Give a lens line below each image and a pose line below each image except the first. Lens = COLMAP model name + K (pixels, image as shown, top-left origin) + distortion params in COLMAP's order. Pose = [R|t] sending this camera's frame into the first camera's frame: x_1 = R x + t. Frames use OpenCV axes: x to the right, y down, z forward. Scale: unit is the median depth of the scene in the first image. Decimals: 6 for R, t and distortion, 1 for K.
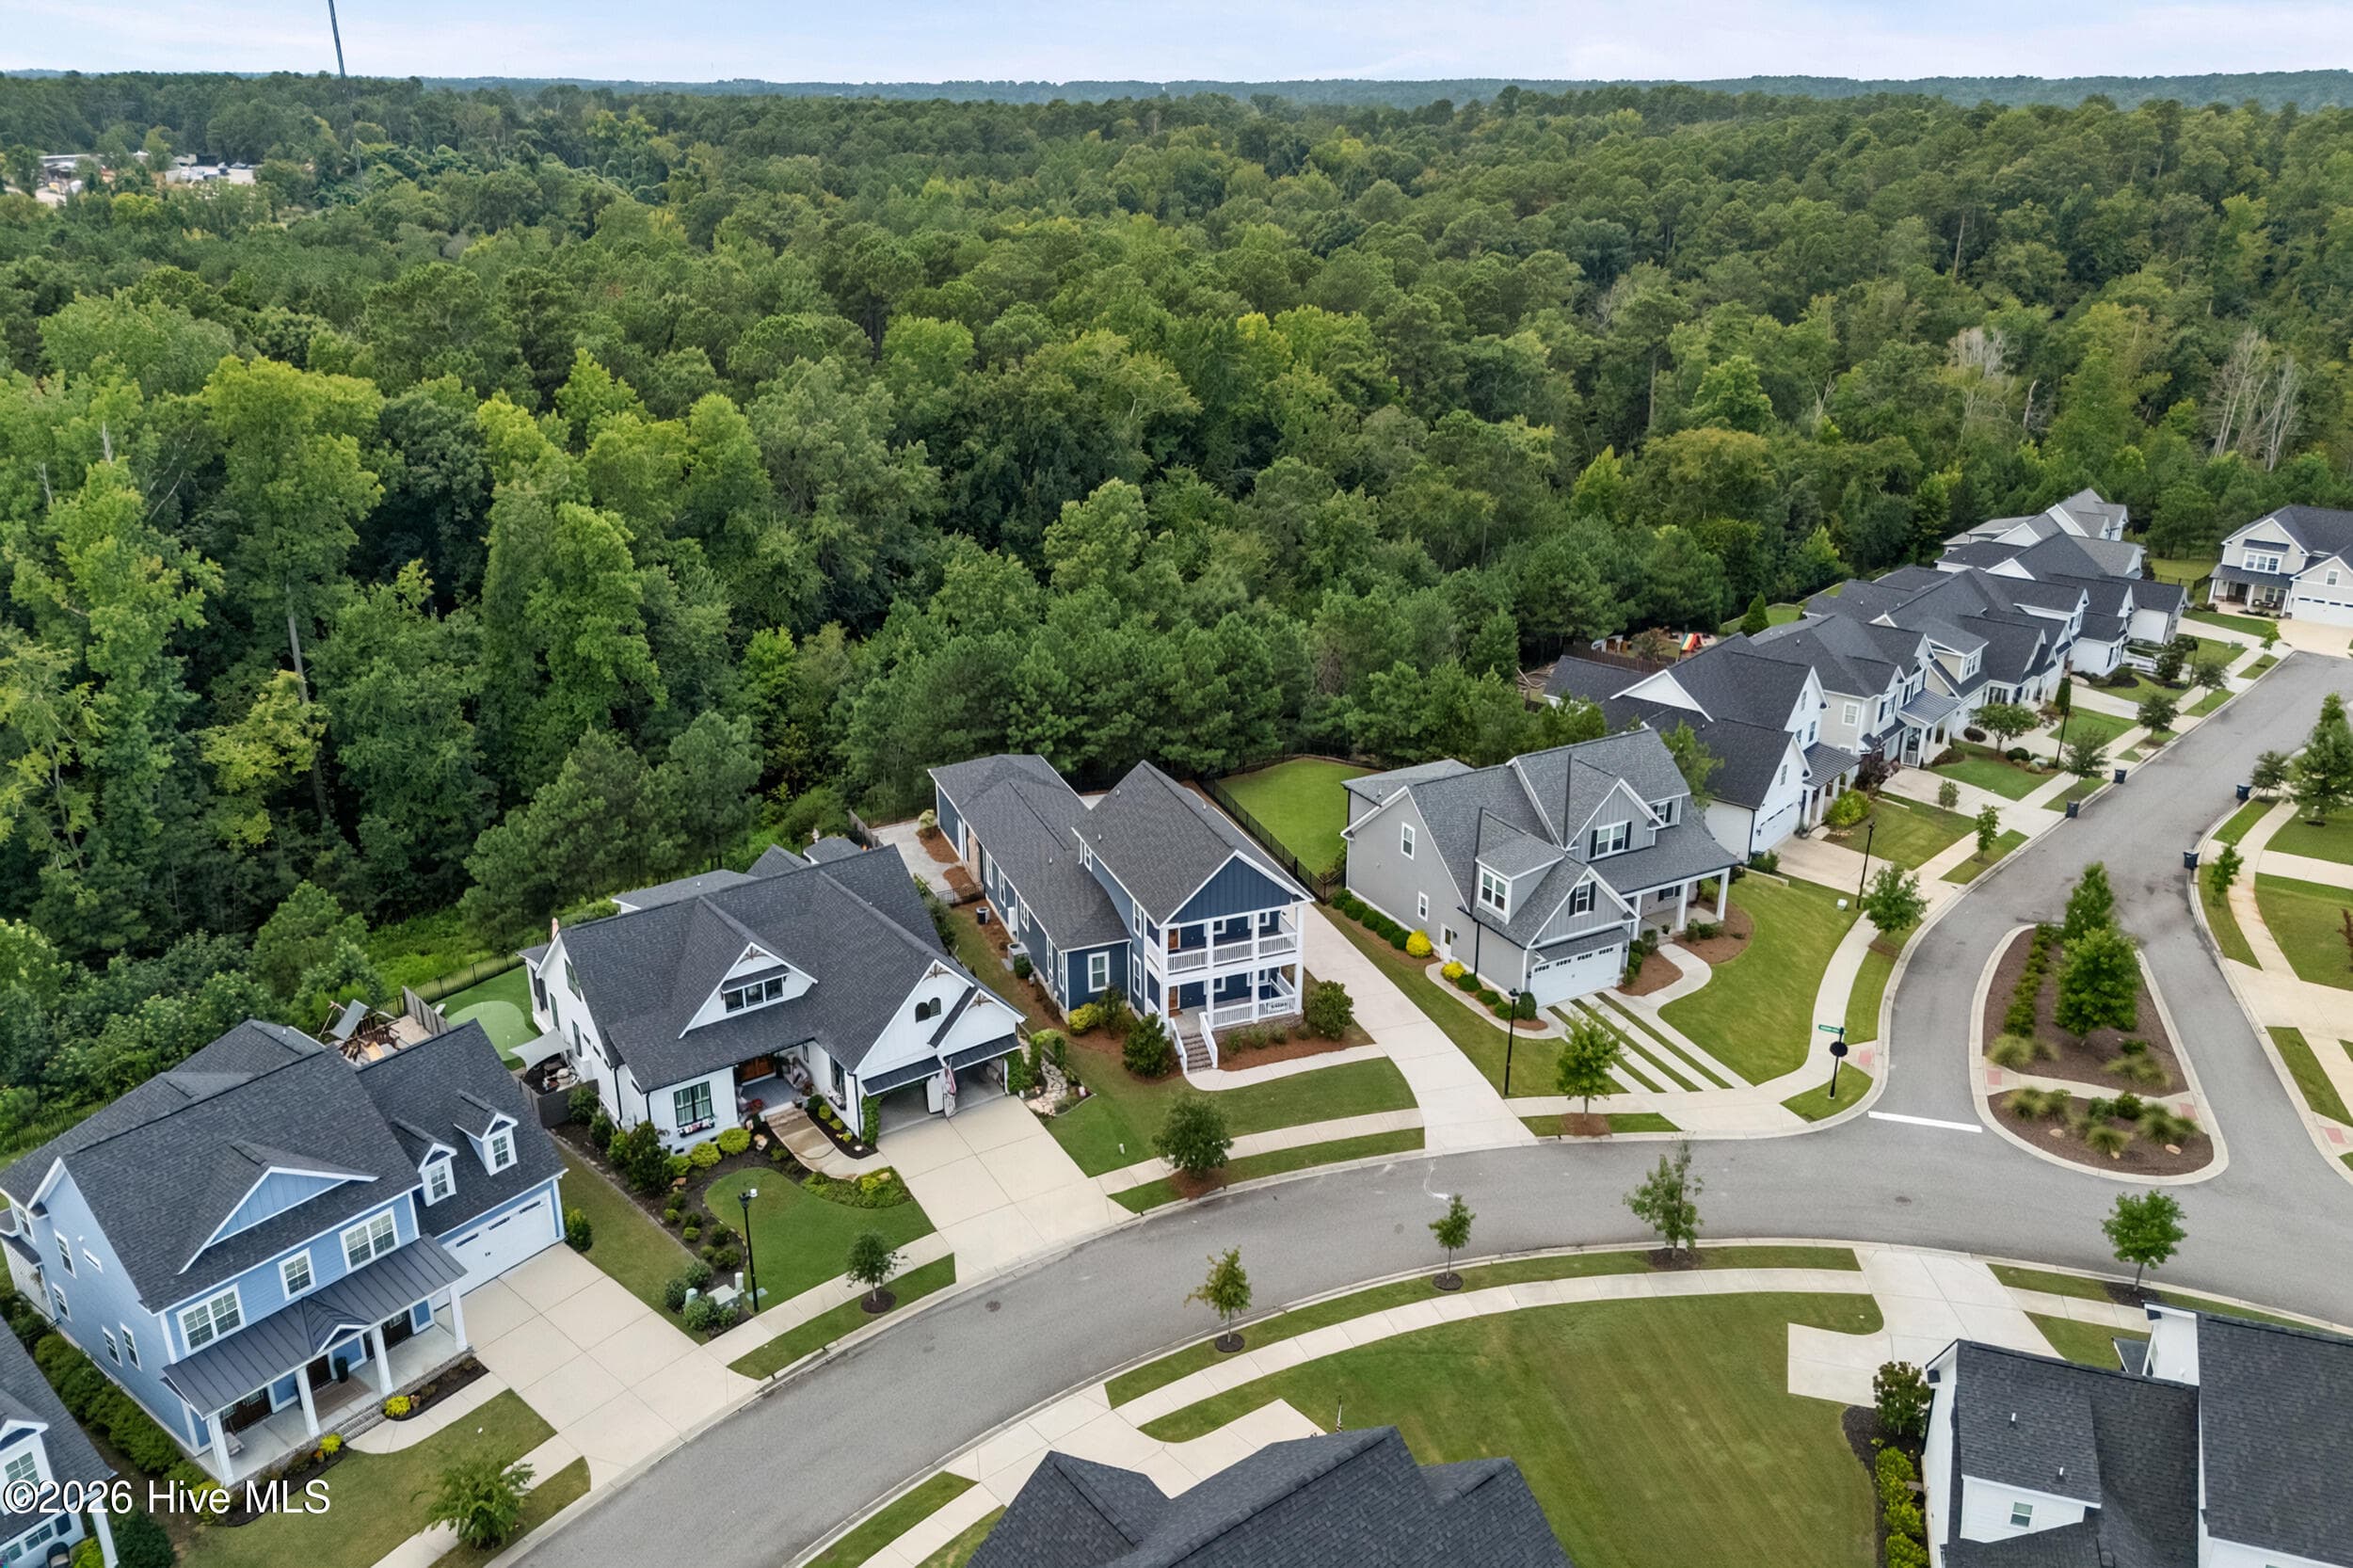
lens RADIAL K [[1727.2, 0, 1197.0], [0, 1727.2, 857.3], [0, 0, 1]] dist [0.111061, -0.130741]
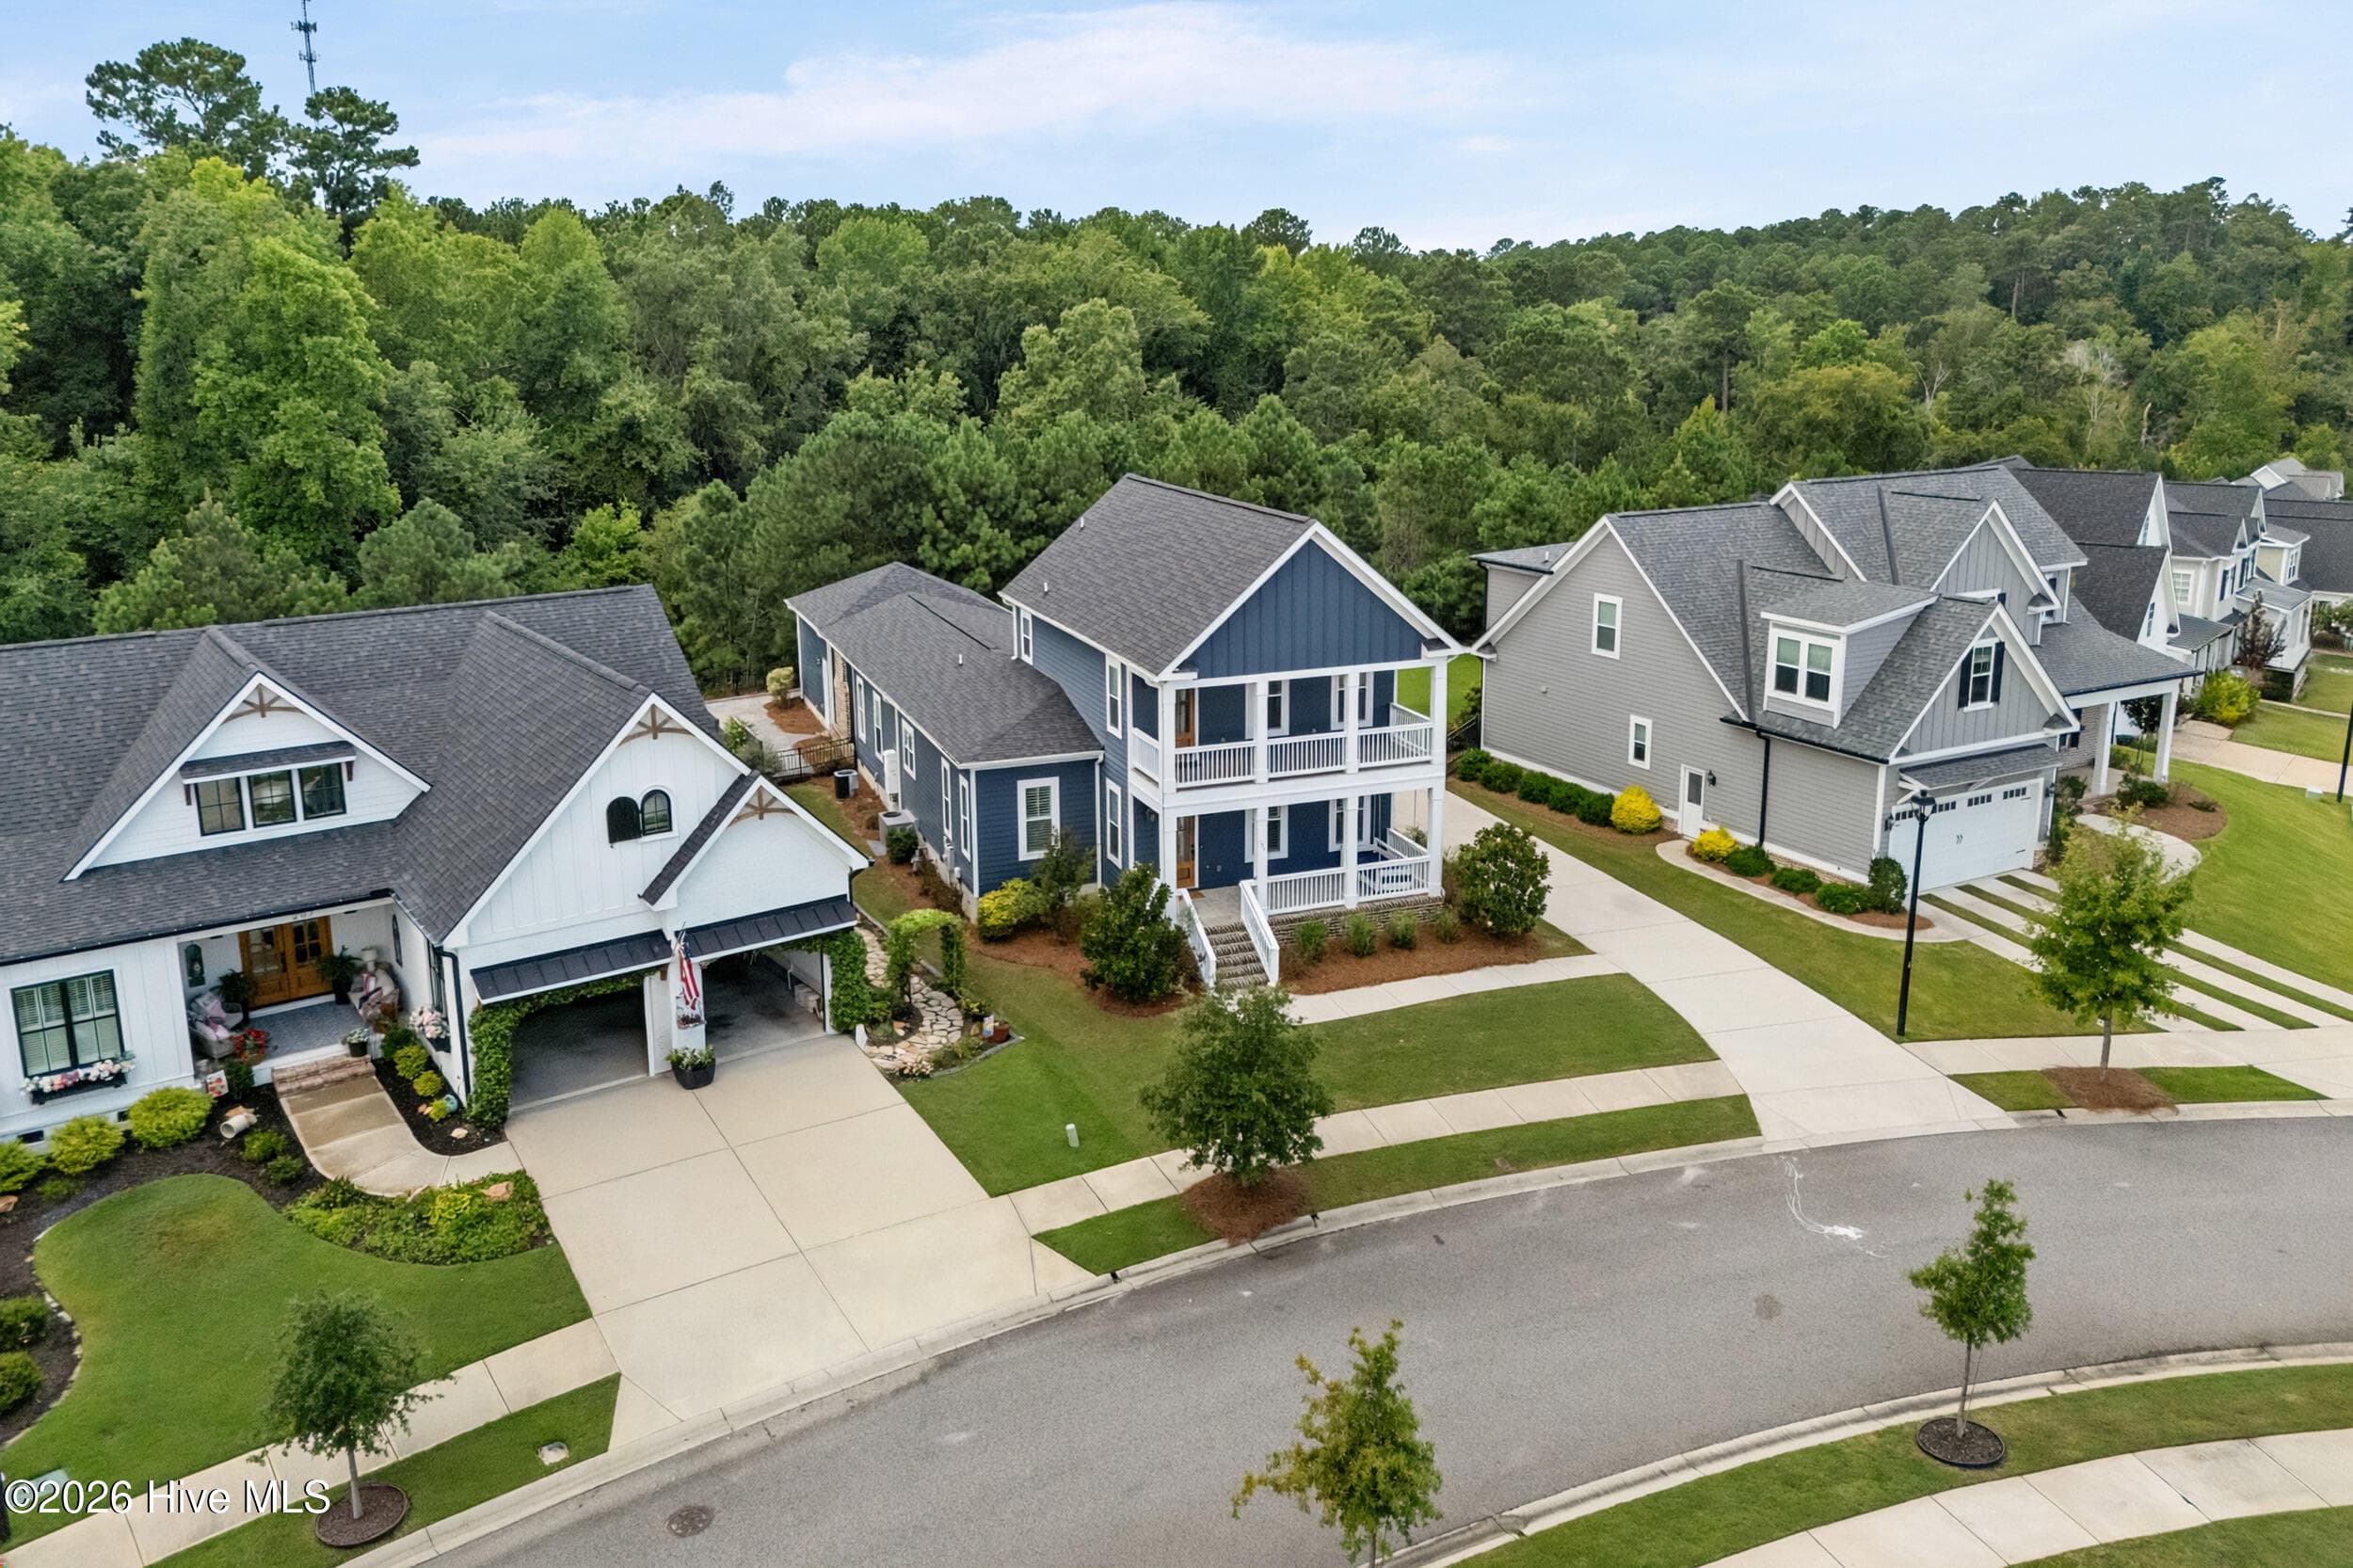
lens RADIAL K [[1707.4, 0, 1188.5], [0, 1707.4, 750.6], [0, 0, 1]] dist [0.061840, -0.050284]
pose [[0.999964, -0.006683, -0.005306, -0.010484], [0.005712, 0.986186, -0.165541, 0.136423], [0.006339, 0.165504, 0.986189, 0.527700]]
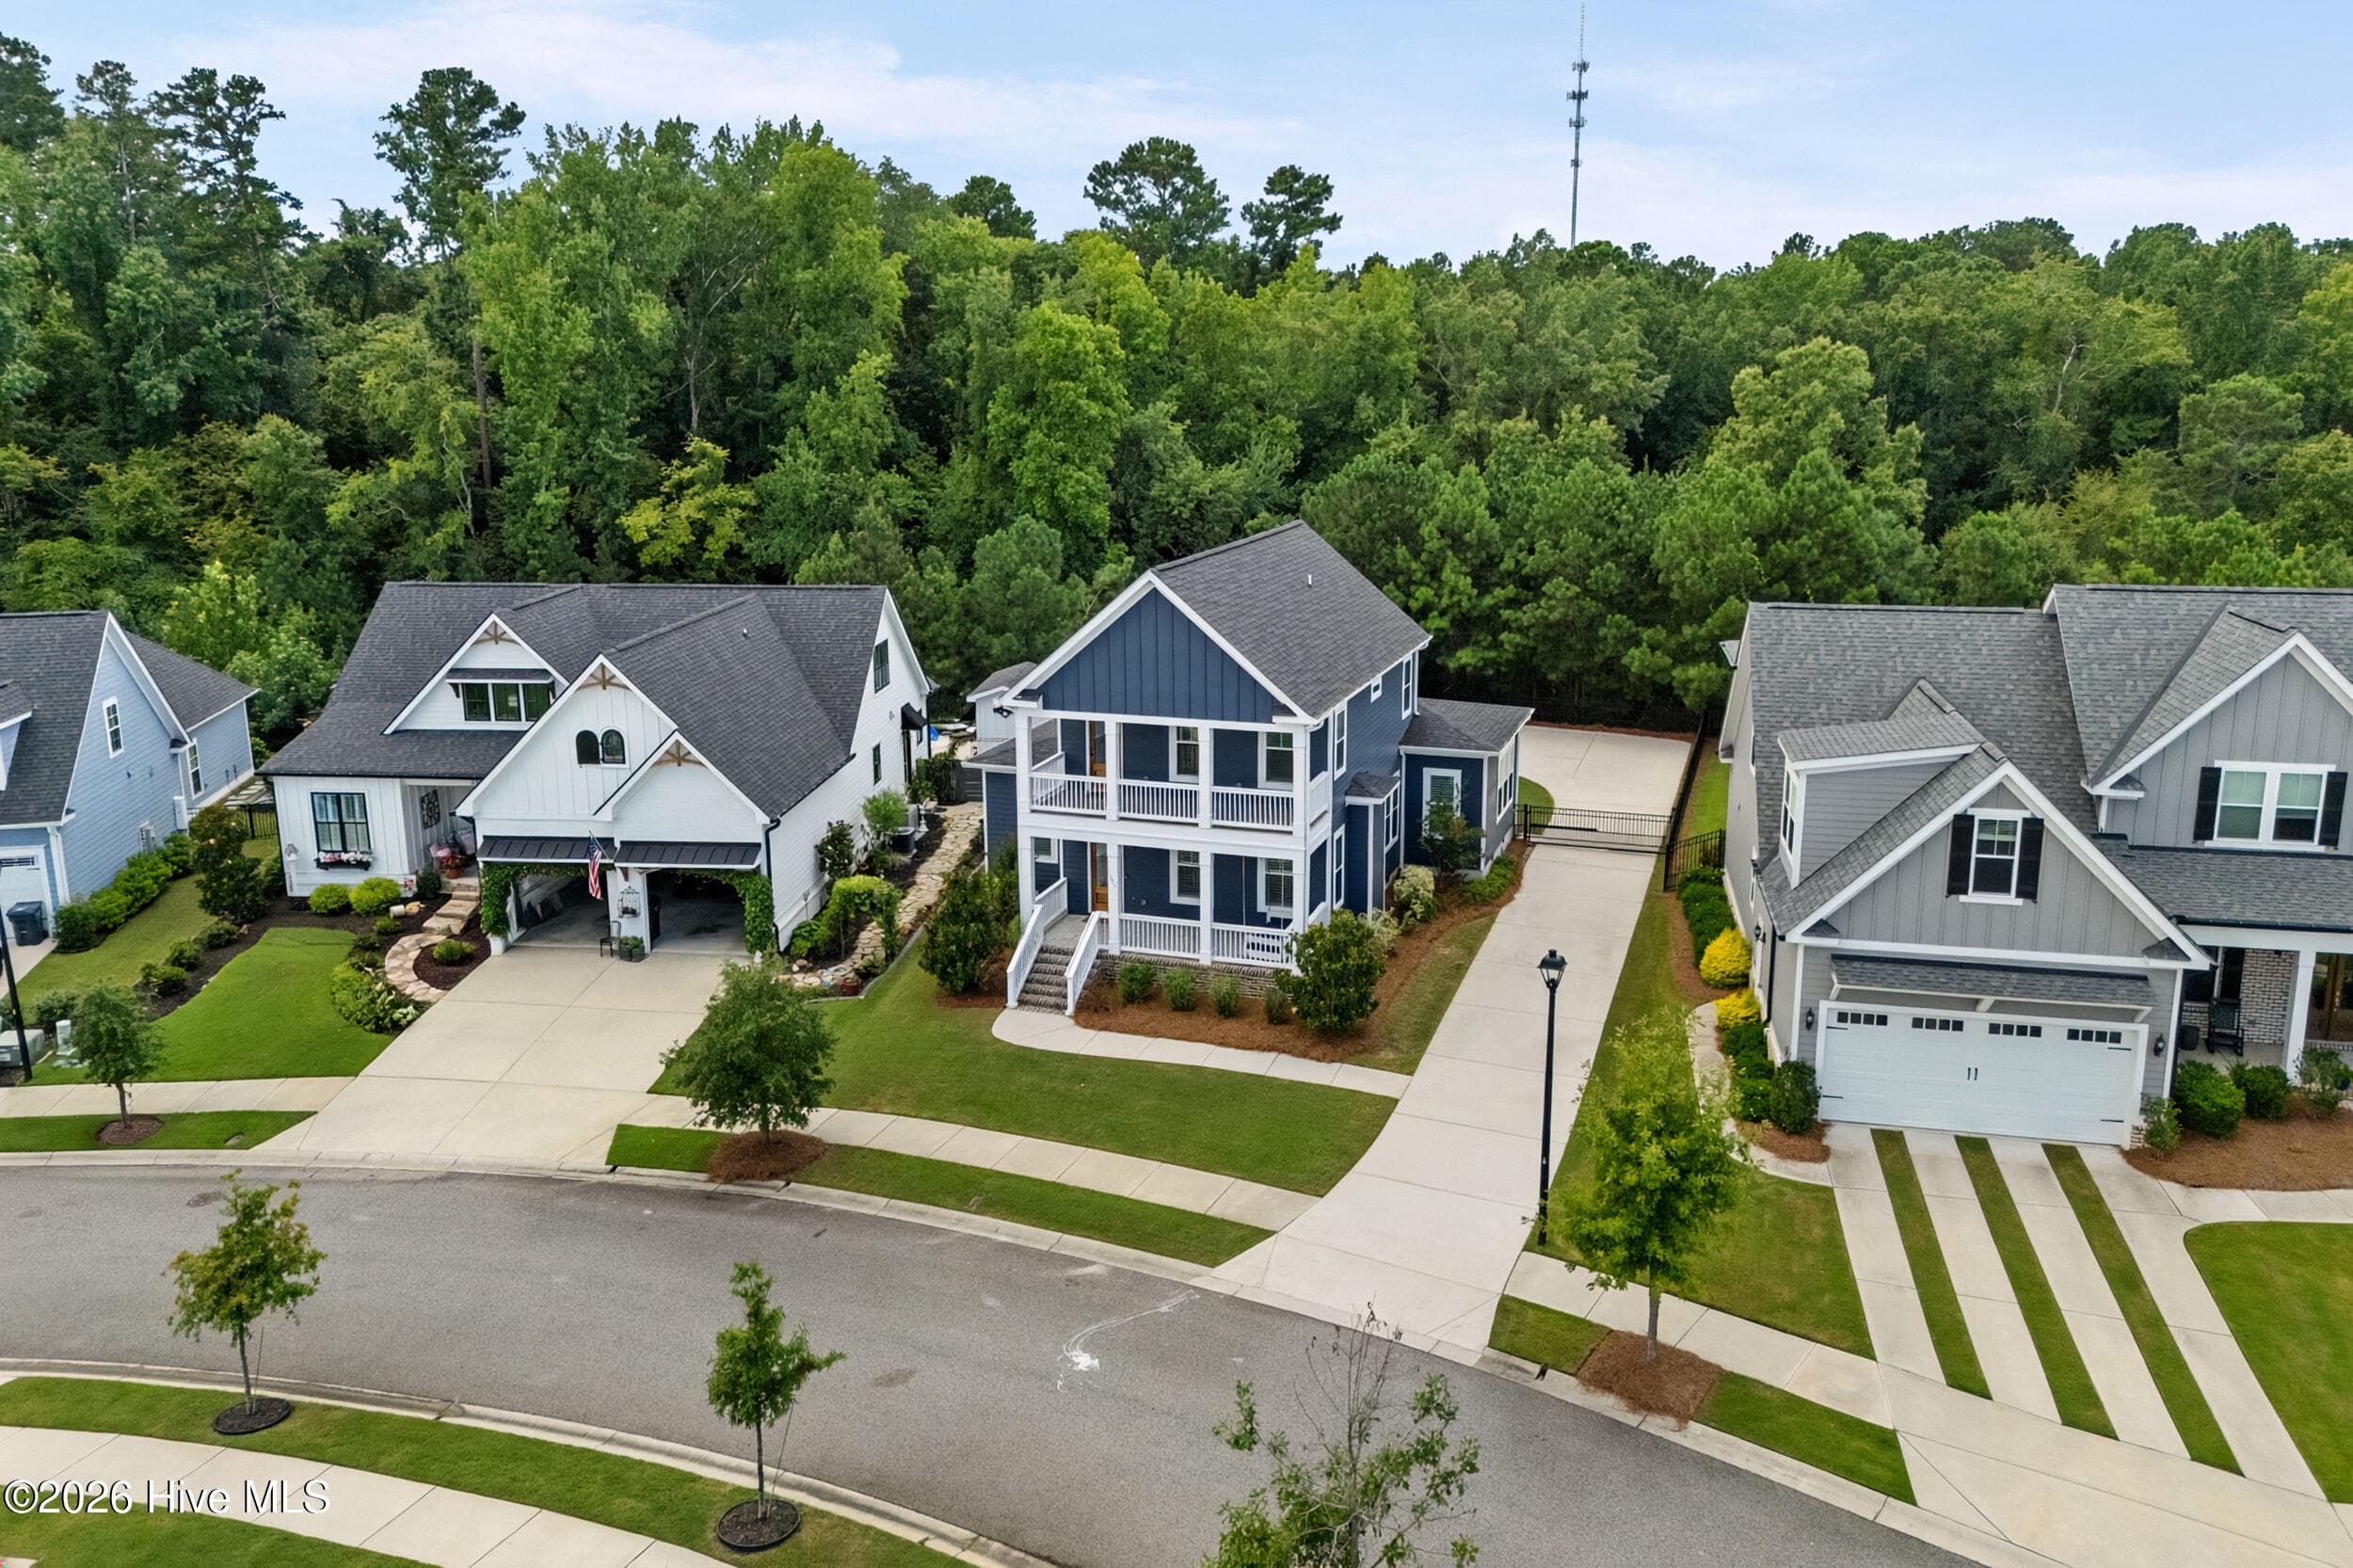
lens RADIAL K [[1726.1, 0, 1195.6], [0, 1726.1, 788.5], [0, 0, 1]] dist [0.064785, -0.056907]
pose [[0.752426, 0.151464, -0.641026, 0.351229], [-0.258975, 0.962852, -0.076474, 0.088425], [0.605630, 0.223551, 0.763700, 0.635572]]
